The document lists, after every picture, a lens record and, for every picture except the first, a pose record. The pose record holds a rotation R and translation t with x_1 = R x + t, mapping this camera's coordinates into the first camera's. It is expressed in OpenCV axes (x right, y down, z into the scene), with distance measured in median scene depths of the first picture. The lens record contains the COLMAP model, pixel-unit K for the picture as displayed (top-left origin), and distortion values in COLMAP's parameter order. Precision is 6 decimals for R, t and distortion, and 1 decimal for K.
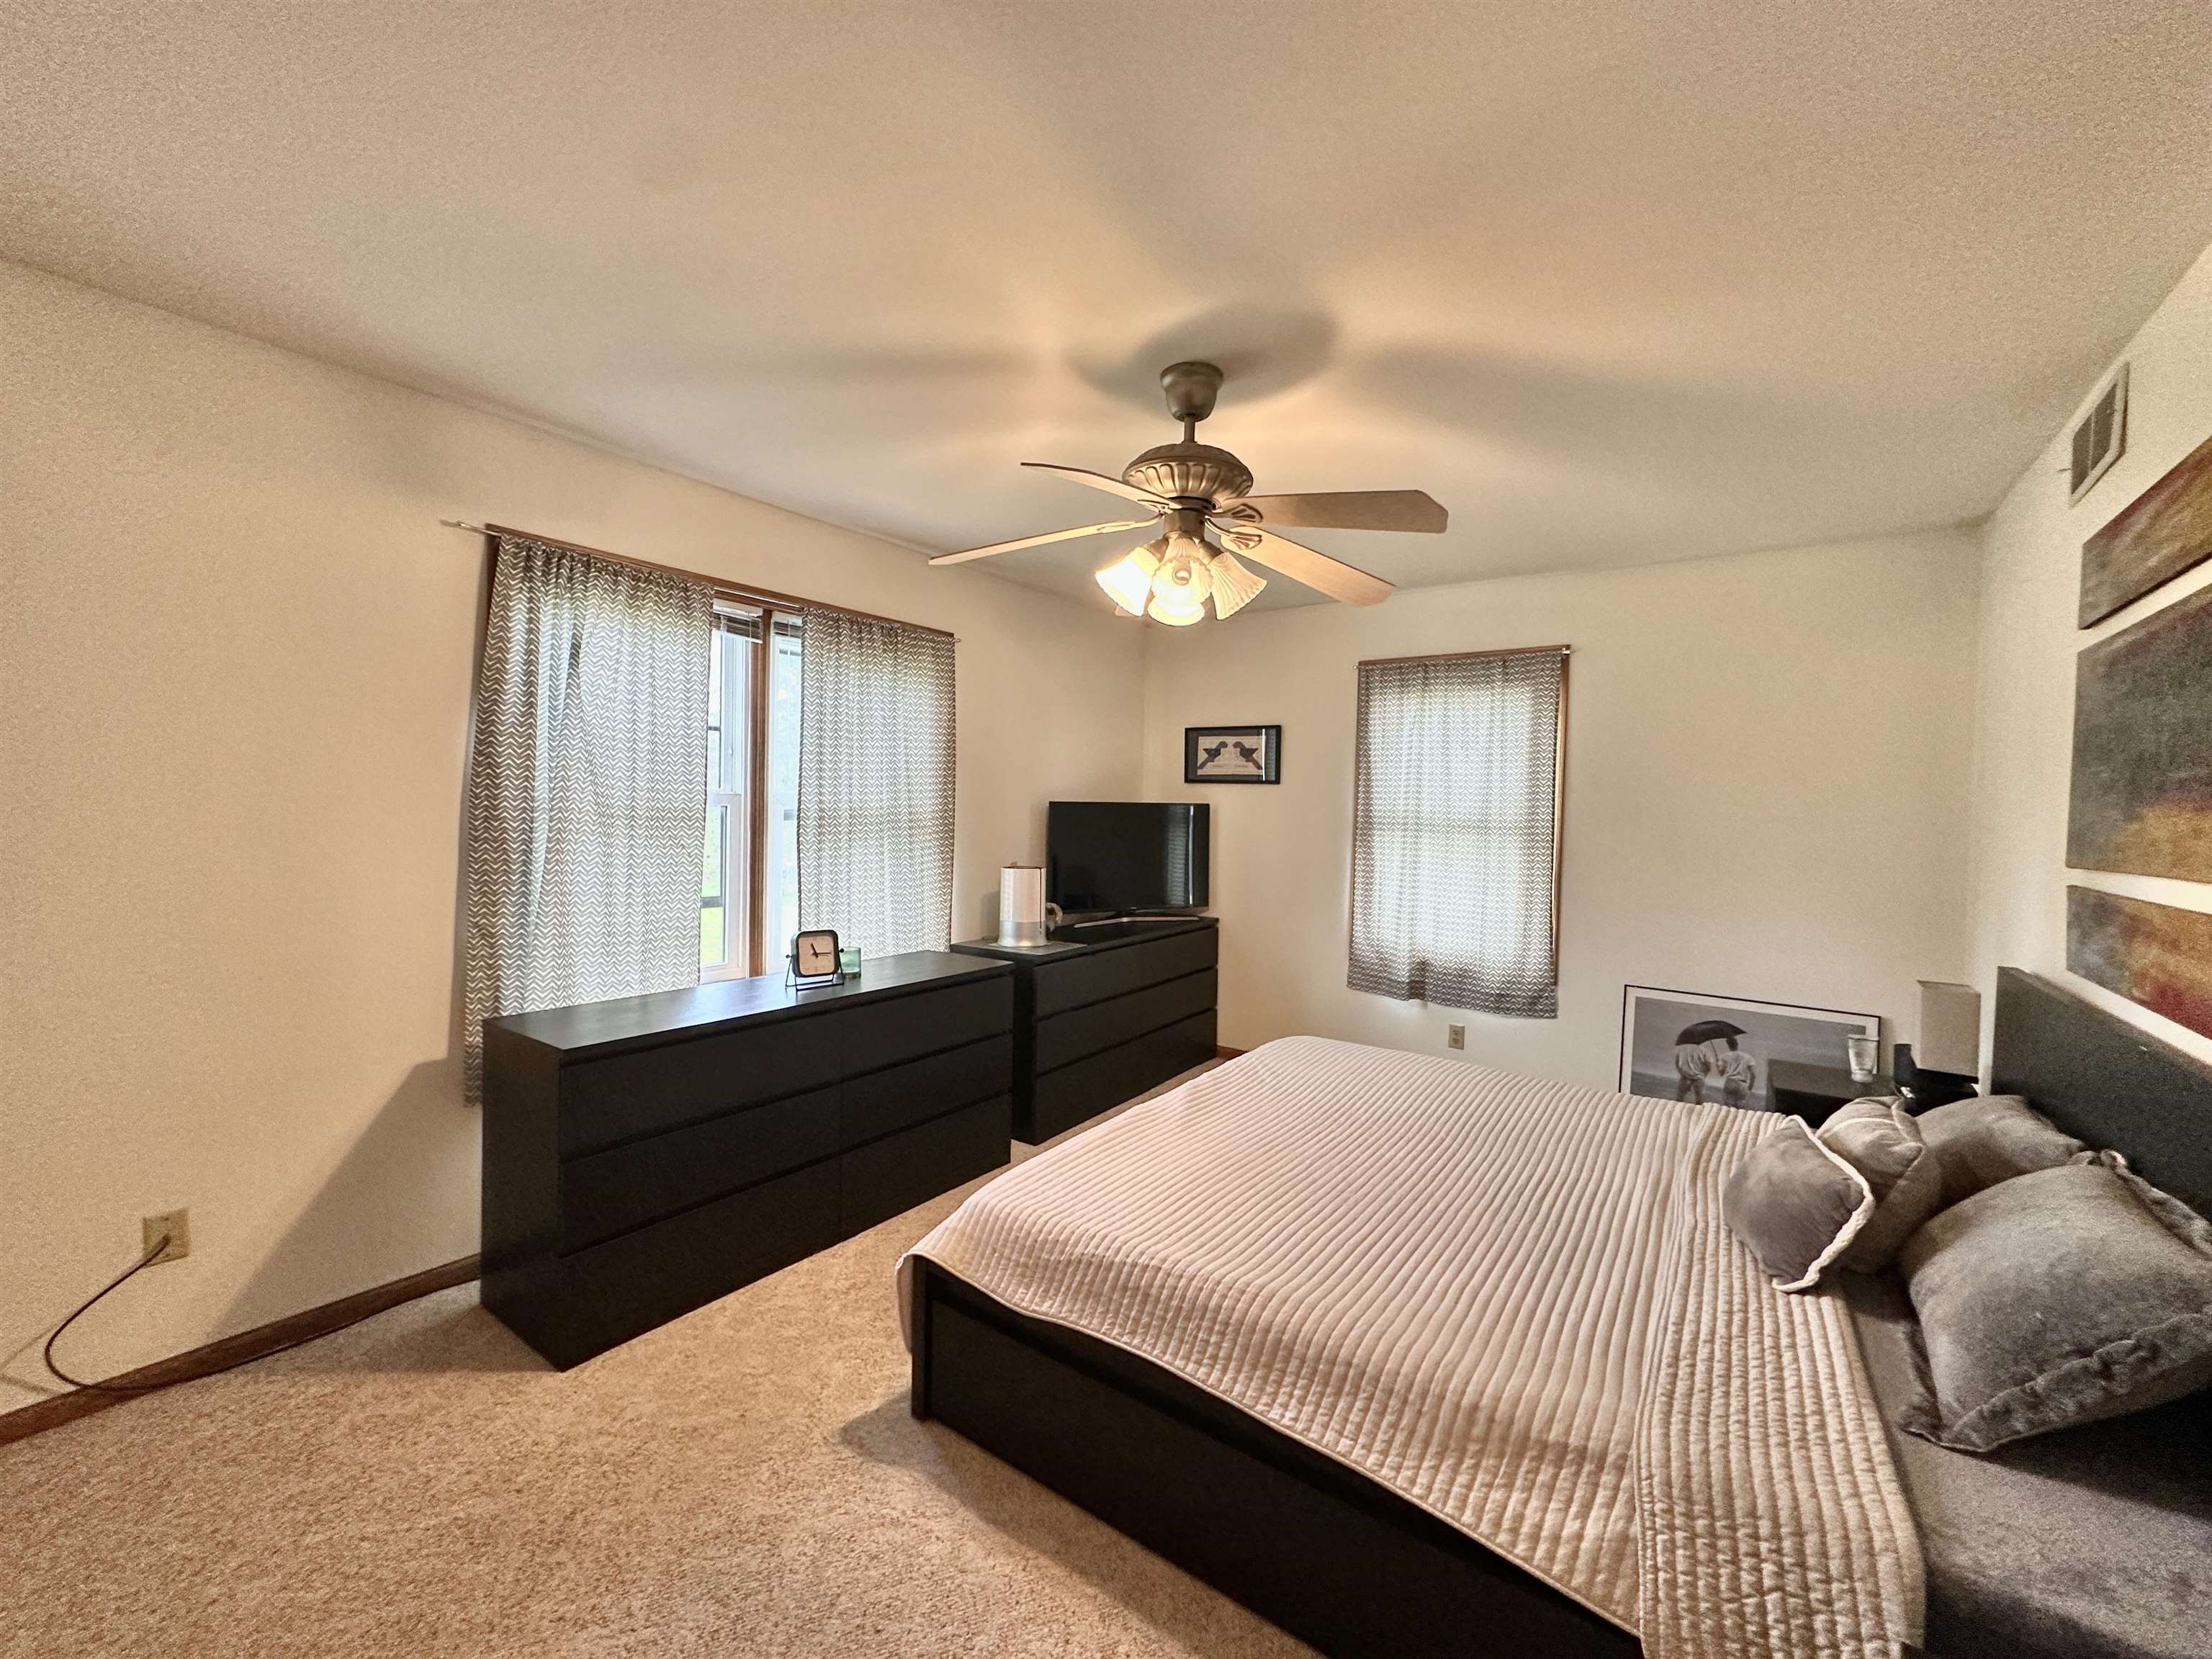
lens RADIAL K [[881.0, 0, 1105.0], [0, 881.0, 827.9], [0, 0, 1]] dist [-0.004898, 0.001557]
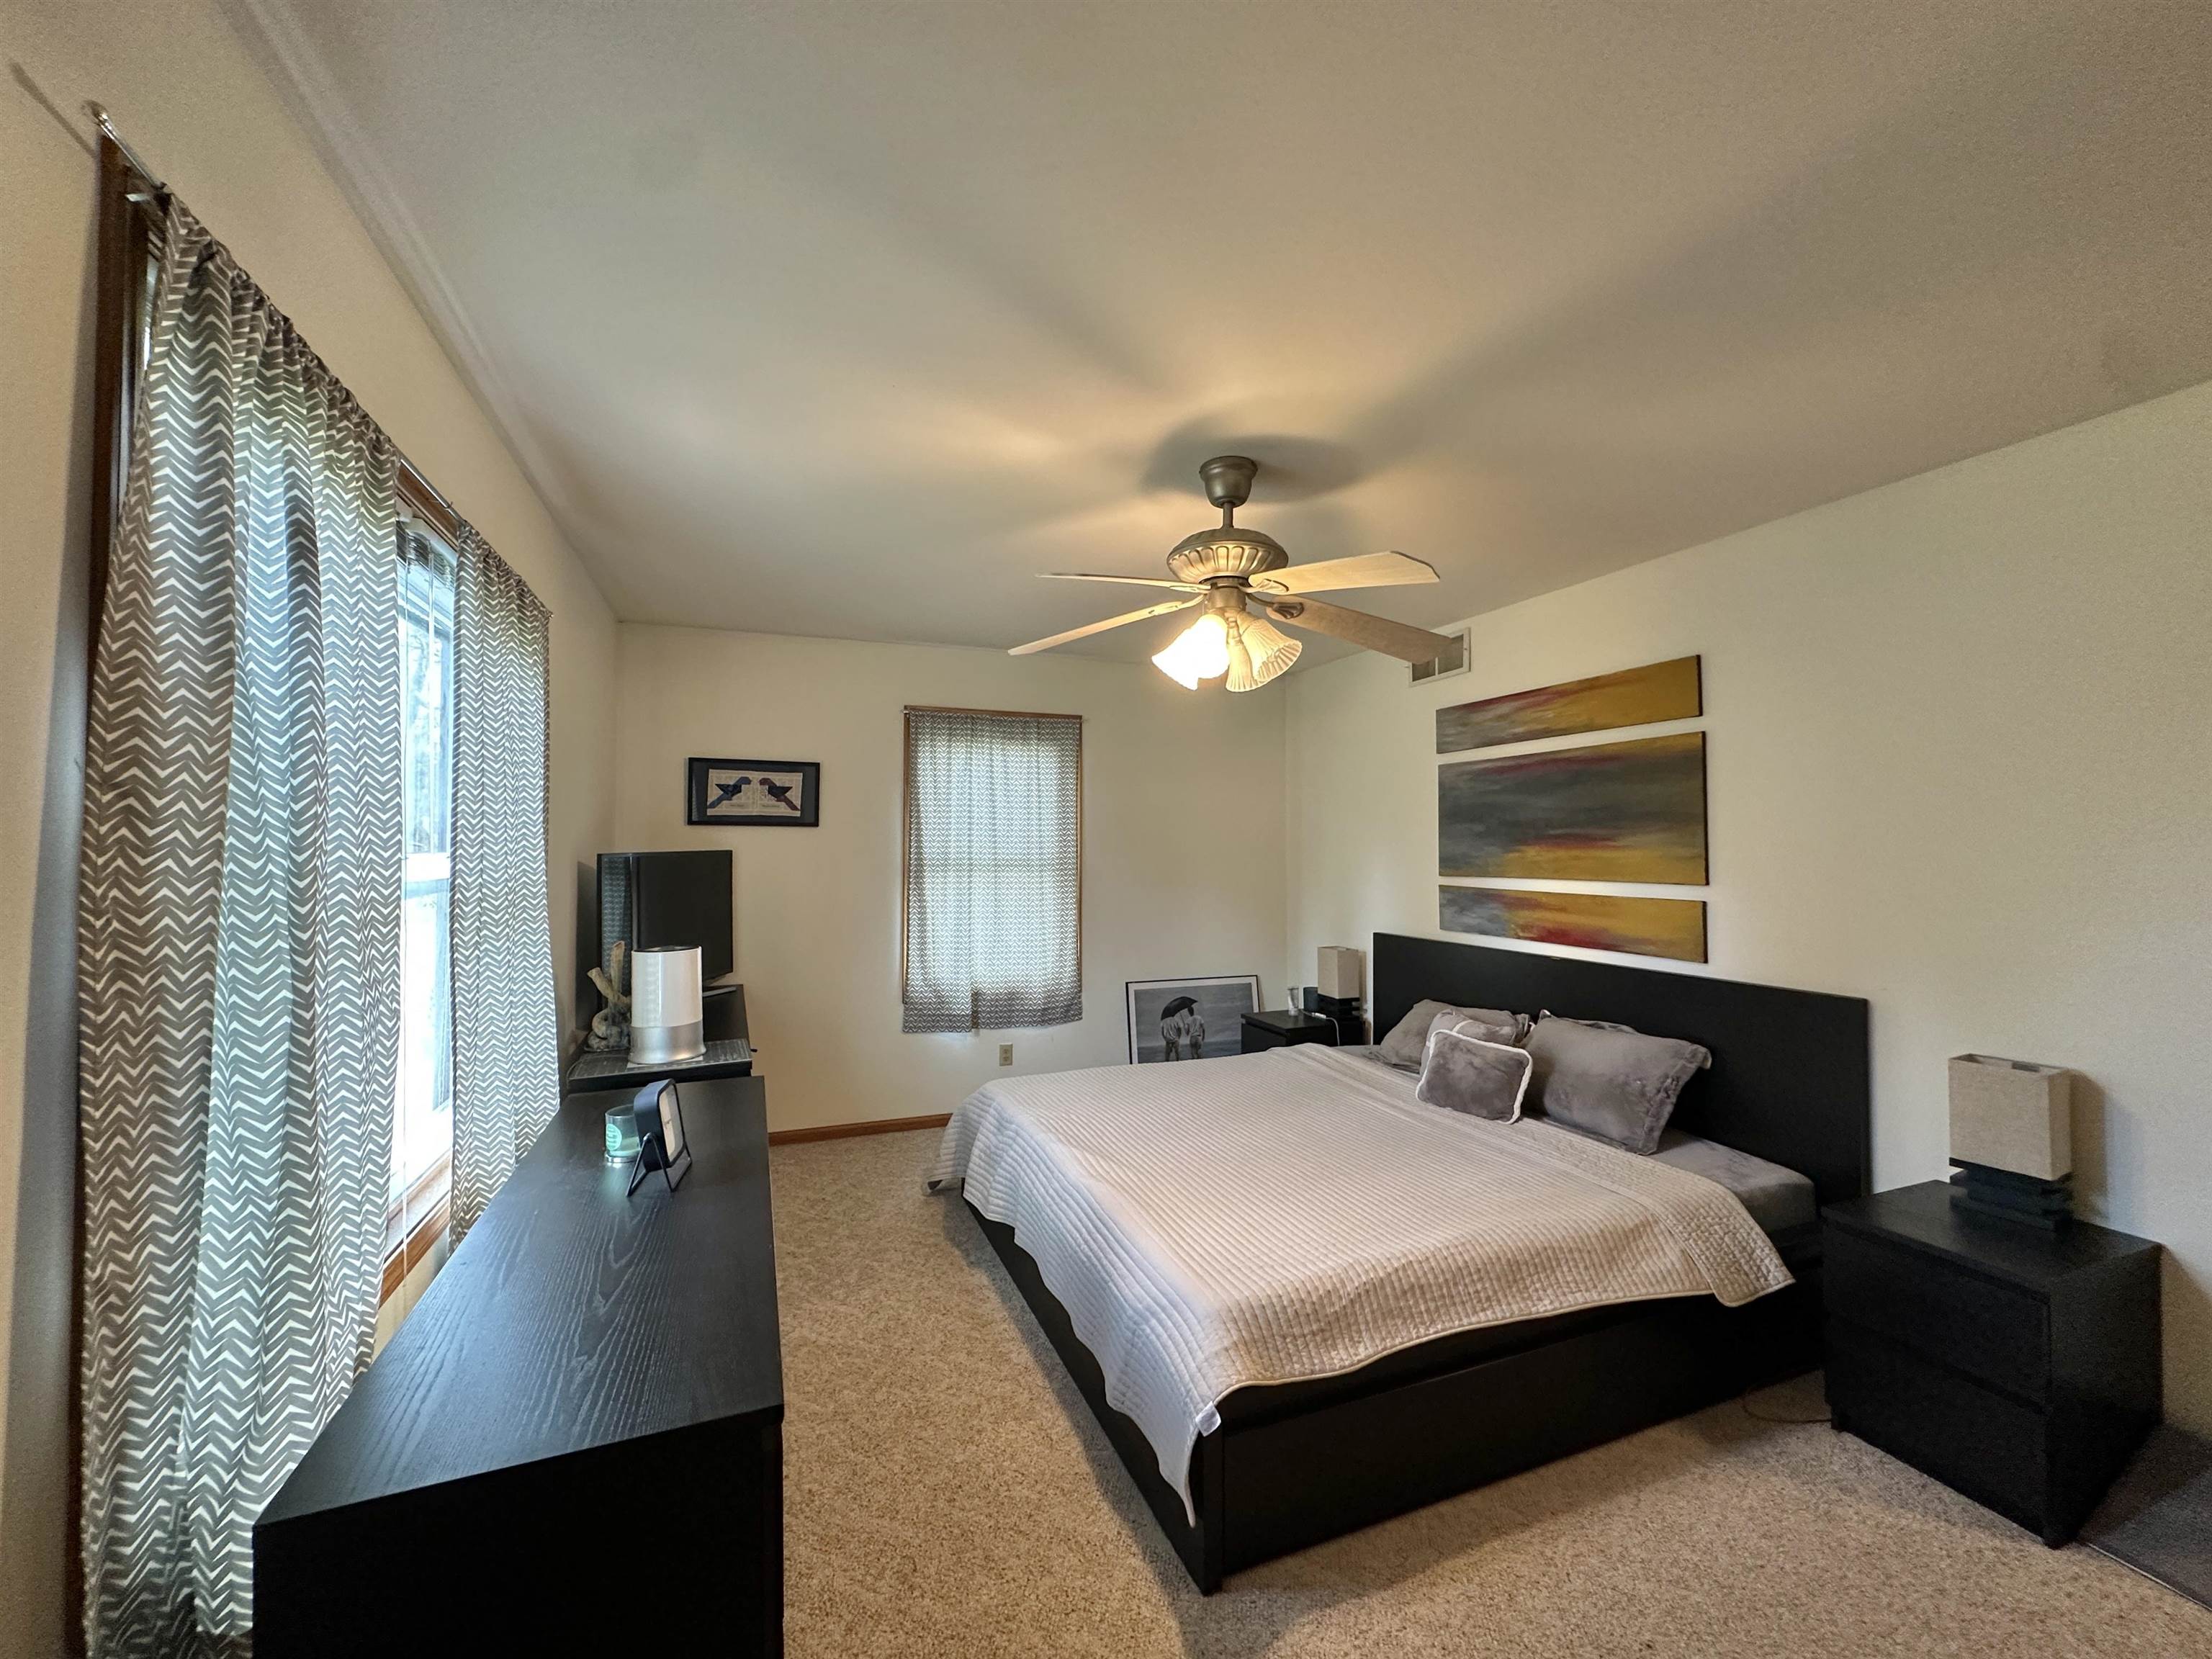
lens RADIAL K [[881.0, 0, 1105.0], [0, 881.0, 827.9], [0, 0, 1]] dist [-0.004898, 0.001557]
pose [[0.538874, -0.006351, 0.842362, -0.776442], [0.033822, 0.999328, -0.014102, -0.047878], [-0.841707, 0.036090, 0.538727, 0.476395]]
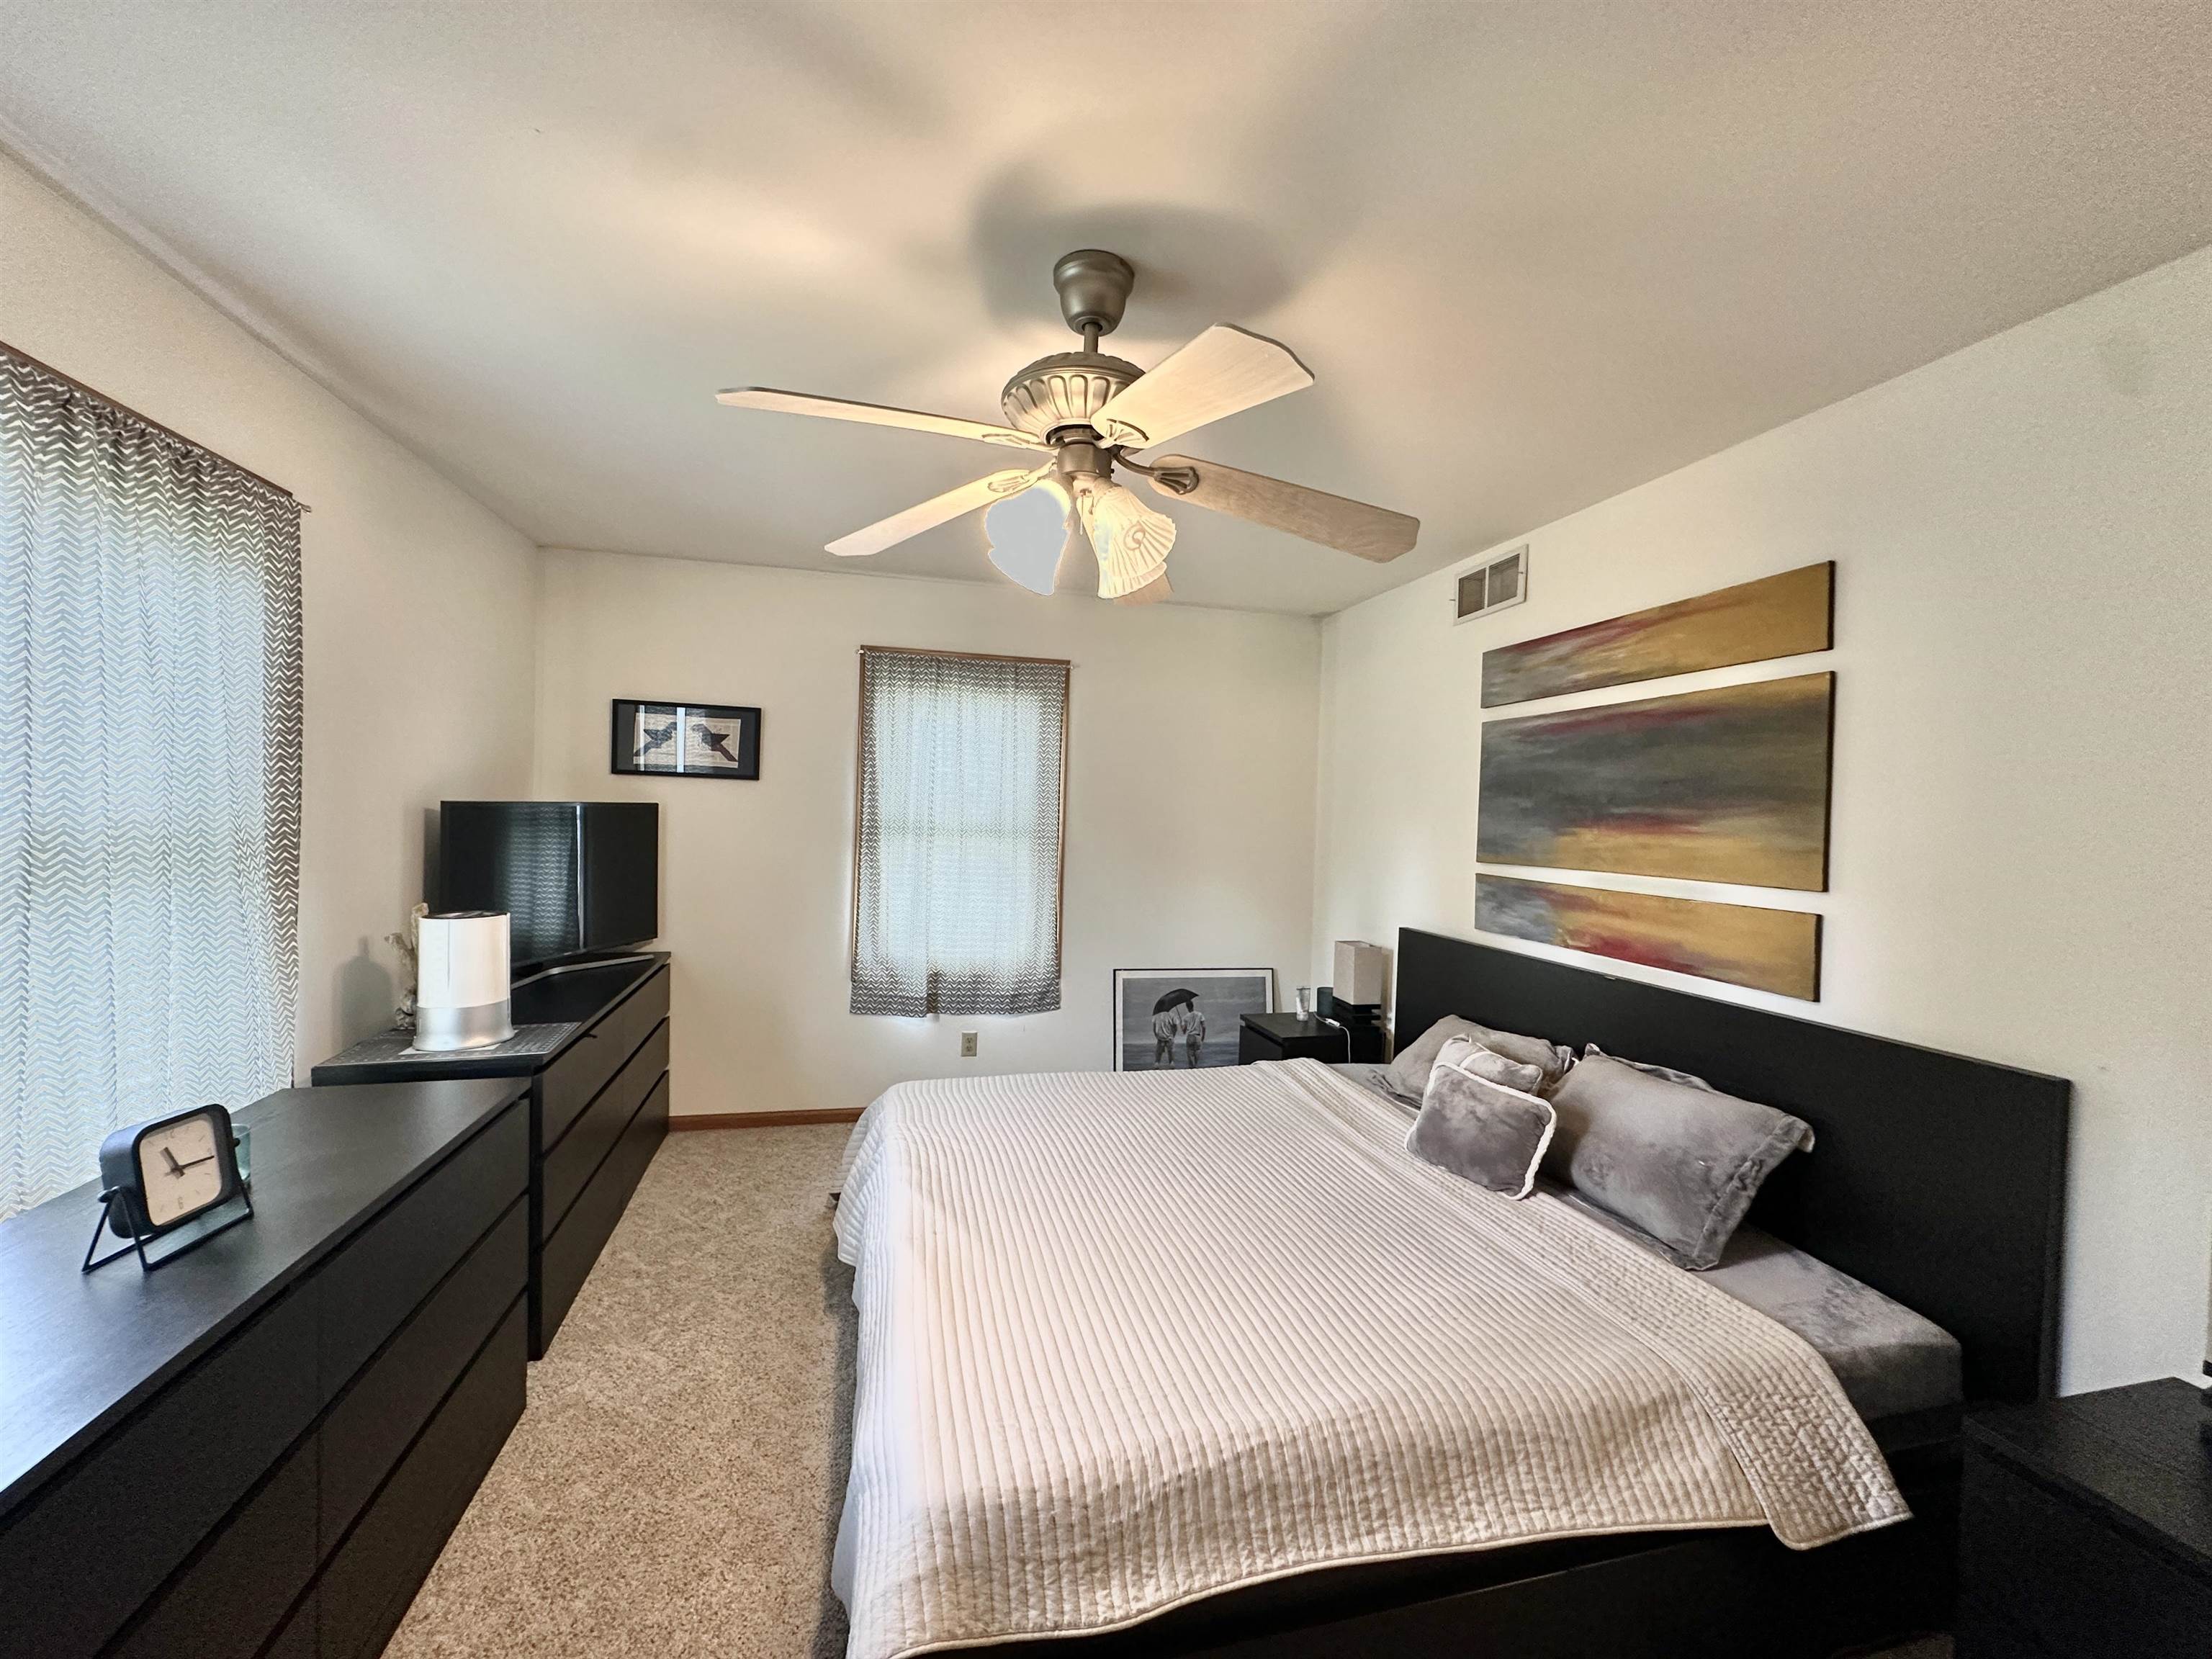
lens RADIAL K [[881.0, 0, 1105.0], [0, 881.0, 827.9], [0, 0, 1]] dist [-0.004898, 0.001557]
pose [[0.642197, -0.017084, 0.766349, -0.420279], [0.002818, 0.999797, 0.019927, -0.039107], [-0.766535, -0.010637, 0.642115, 0.424295]]
